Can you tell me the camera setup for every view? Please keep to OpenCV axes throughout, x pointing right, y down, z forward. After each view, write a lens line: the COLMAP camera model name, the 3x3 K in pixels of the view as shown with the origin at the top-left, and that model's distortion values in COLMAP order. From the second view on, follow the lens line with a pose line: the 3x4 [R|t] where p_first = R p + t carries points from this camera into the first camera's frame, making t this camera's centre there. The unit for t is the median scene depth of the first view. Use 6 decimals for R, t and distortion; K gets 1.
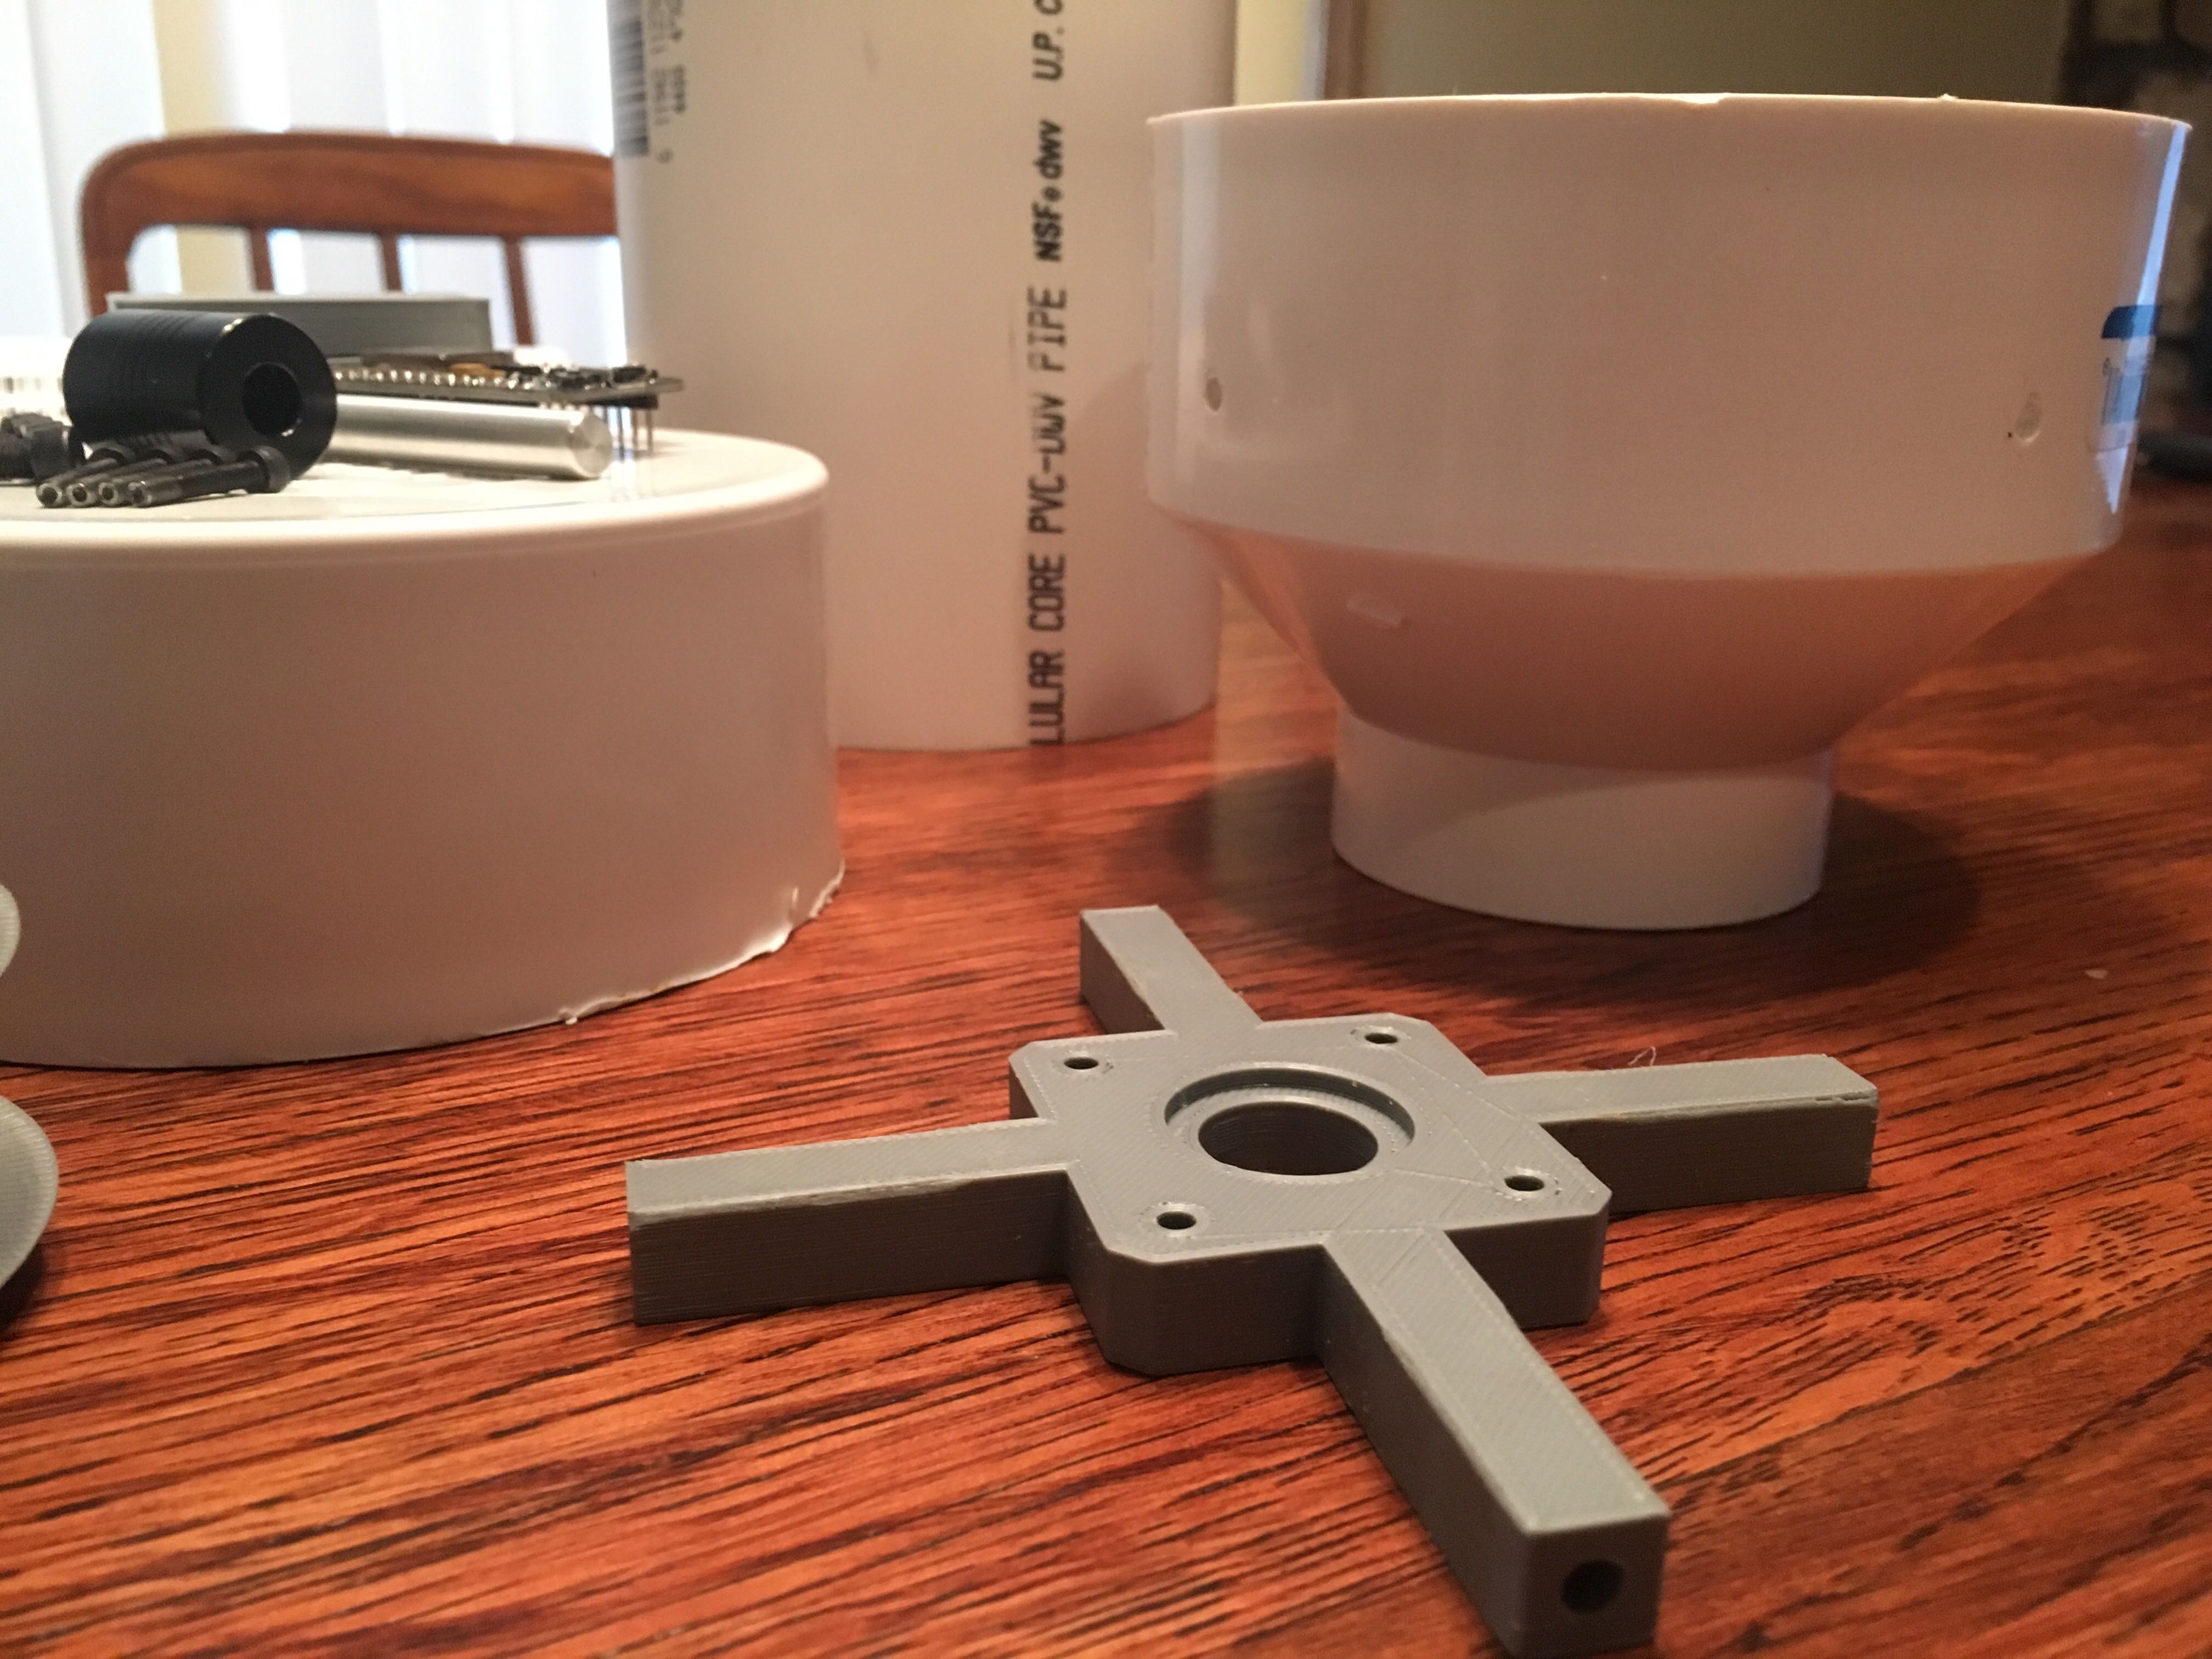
lens RADIAL K [[1936.0, 0, 1116.3], [0, 1936.0, 824.0], [0, 0, 1]] dist [0.060444, -0.118326]
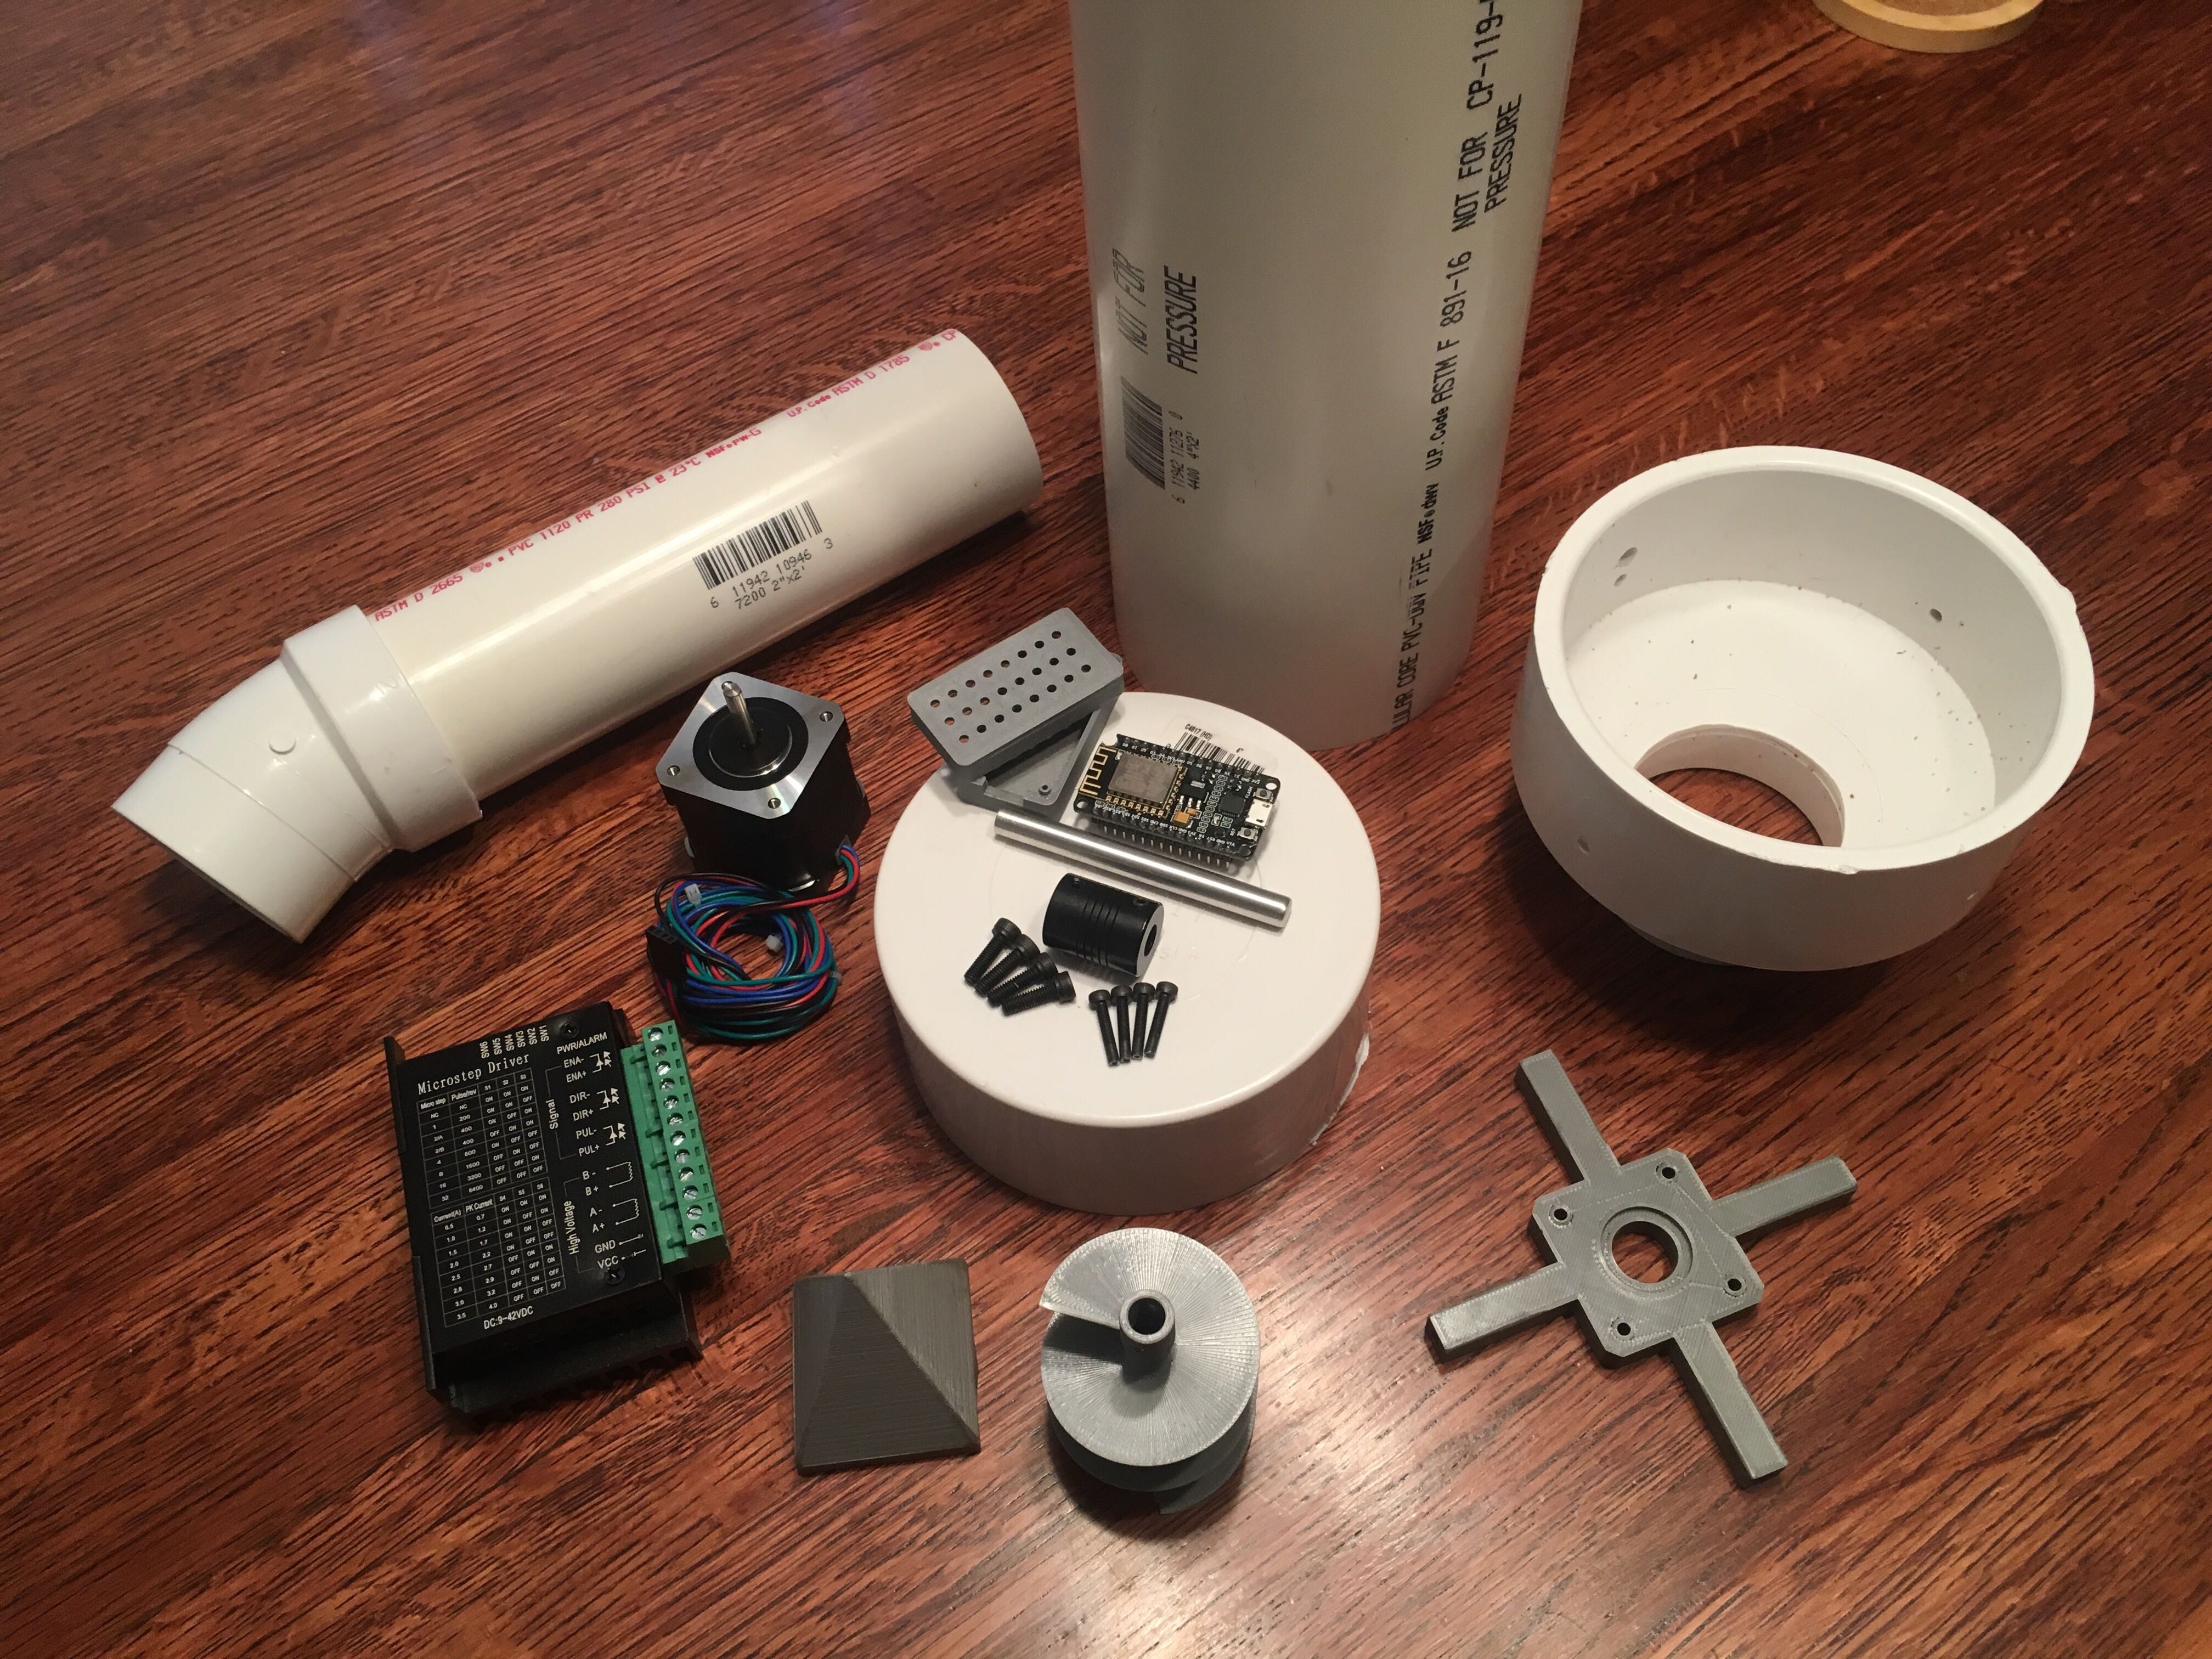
lens RADIAL K [[1936.0, 0, 1116.3], [0, 1936.0, 824.0], [0, 0, 1]] dist [0.060444, -0.118326]
pose [[0.992792, -0.119294, 0.011496, -0.647035], [0.084955, 0.768167, 0.634588, -2.223325], [-0.084534, -0.629037, 0.772765, -0.731718]]
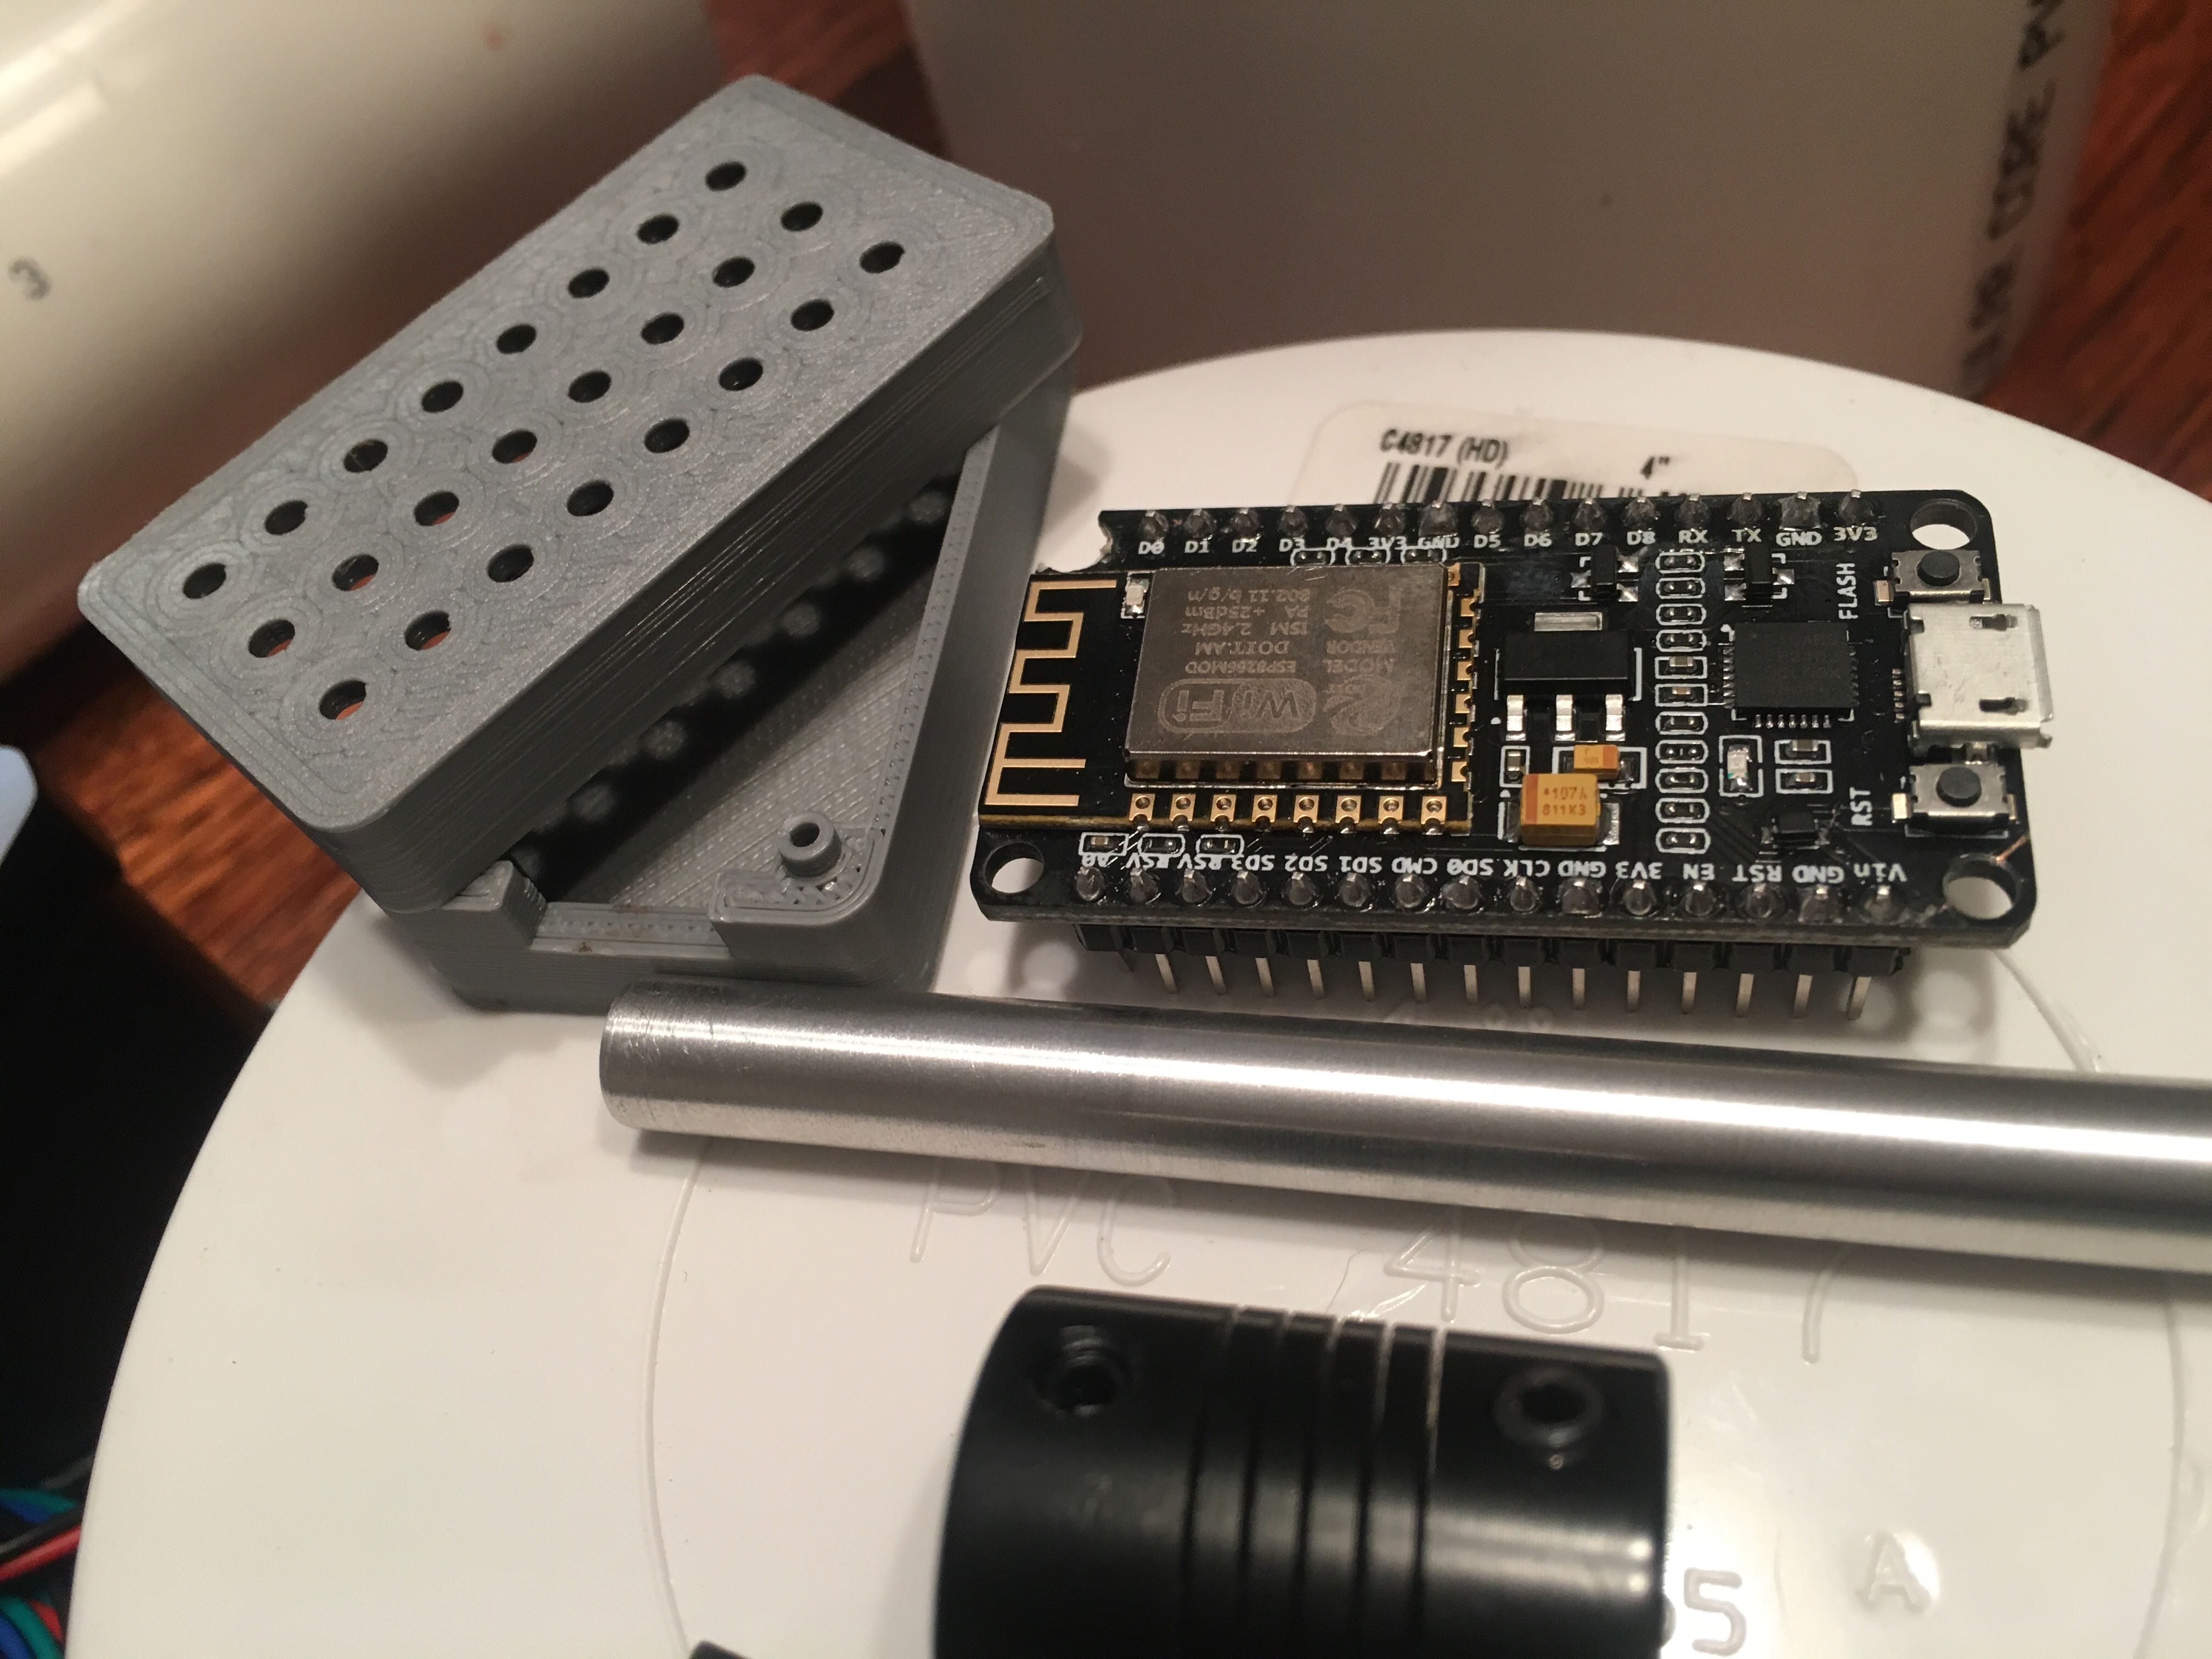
lens RADIAL K [[1973.9, 0, 1119.9], [0, 1973.9, 831.3], [0, 0, 1]] dist [0.052257, -0.134834]
pose [[0.931418, -0.362764, 0.029378, -0.645058], [0.275736, 0.756040, 0.593611, -0.713641], [-0.237552, -0.544799, 0.804216, 1.116387]]
